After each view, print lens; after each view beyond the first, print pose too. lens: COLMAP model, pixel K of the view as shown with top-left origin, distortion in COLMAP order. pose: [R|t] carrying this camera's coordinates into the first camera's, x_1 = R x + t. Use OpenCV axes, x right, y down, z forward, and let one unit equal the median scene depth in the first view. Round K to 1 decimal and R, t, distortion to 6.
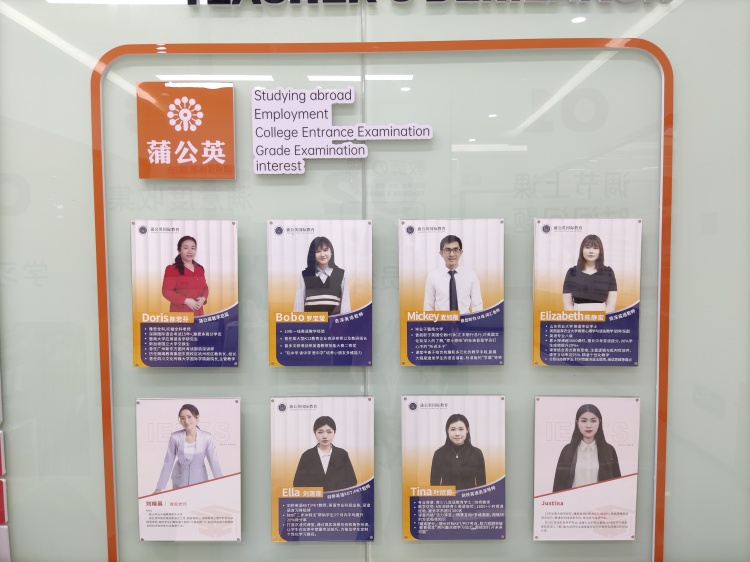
lens RADIAL K [[552.7, 0, 374.1], [0, 552.7, 278.3], [0, 0, 1]] dist [0.043407, -0.008277]
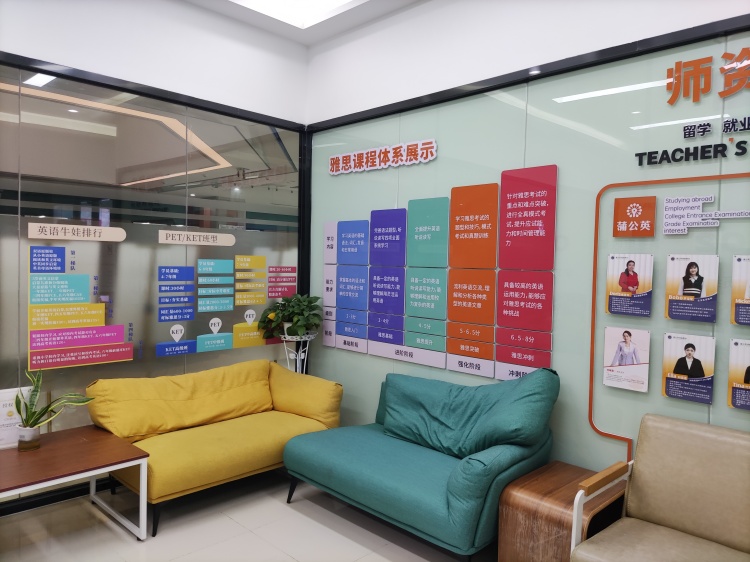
lens RADIAL K [[568.3, 0, 369.8], [0, 568.3, 281.4], [0, 0, 1]] dist [0.023895, -0.041551]
pose [[0.712228, 0.048620, -0.700262, 0.585299], [-0.067045, 0.997749, 0.001084, 0.086472], [0.698739, 0.046177, 0.713885, -1.535760]]
